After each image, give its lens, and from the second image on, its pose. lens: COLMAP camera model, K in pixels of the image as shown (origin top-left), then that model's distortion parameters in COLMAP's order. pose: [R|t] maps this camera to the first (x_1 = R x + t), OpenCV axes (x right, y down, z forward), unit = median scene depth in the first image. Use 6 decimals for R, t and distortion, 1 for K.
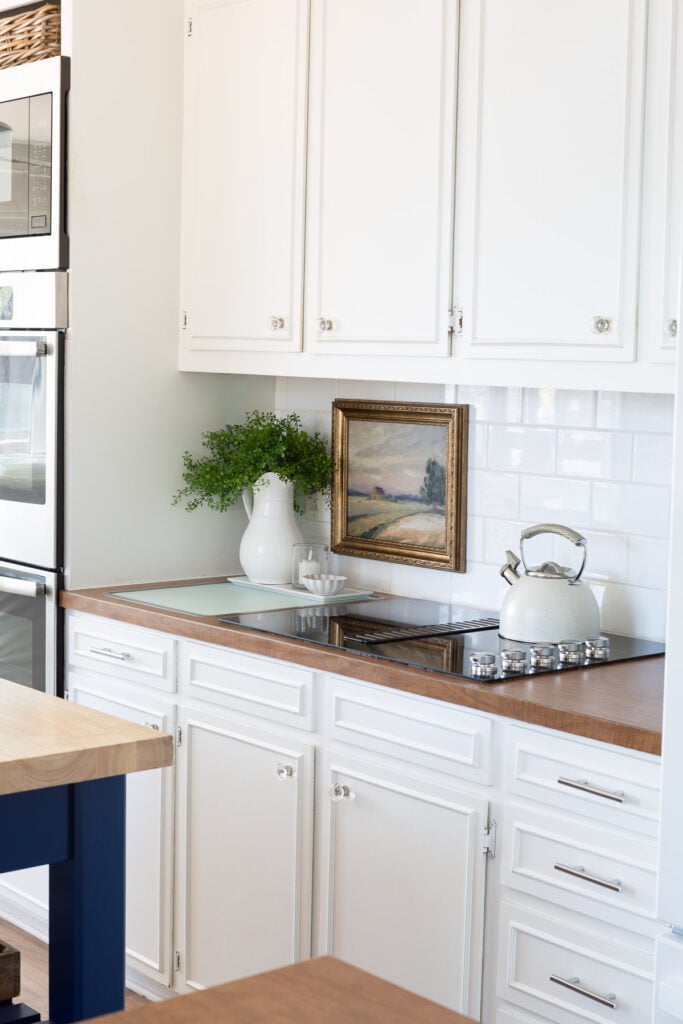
lens RADIAL K [[1473.6, 0, 341.5], [0, 1473.6, 512.0], [0, 0, 1]] dist [0.022794, 0.083533]
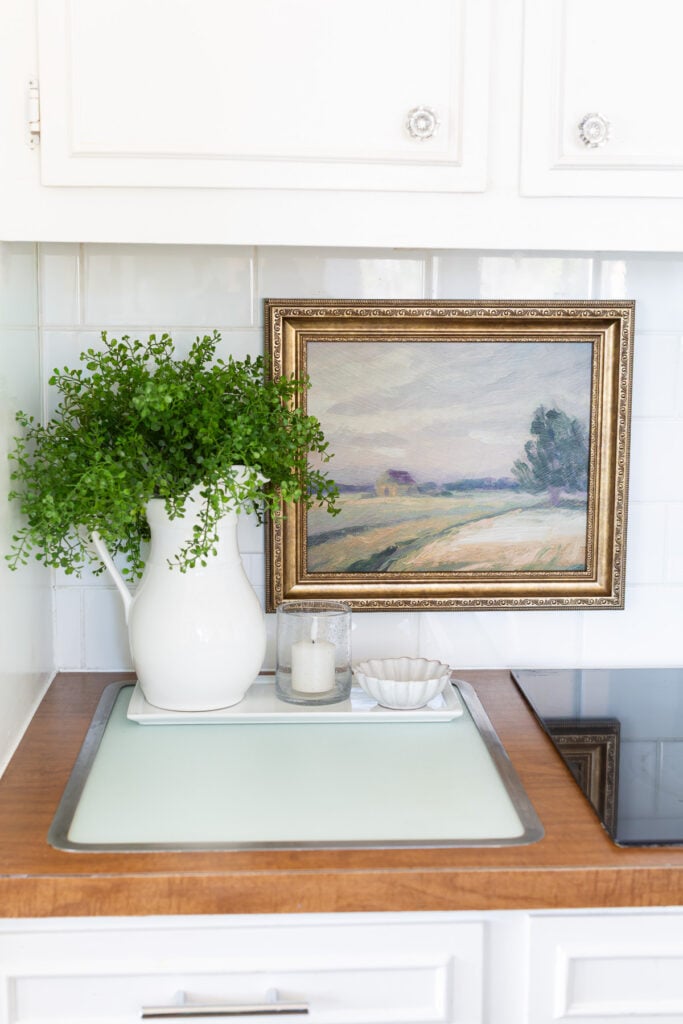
lens RADIAL K [[1473.6, 0, 341.5], [0, 1473.6, 512.0], [0, 0, 1]] dist [0.022794, 0.083533]
pose [[0.629535, -0.141505, 0.763978, -0.386407], [0.083699, 0.989905, 0.114381, -0.063954], [-0.772451, -0.008063, 0.635024, 0.707829]]
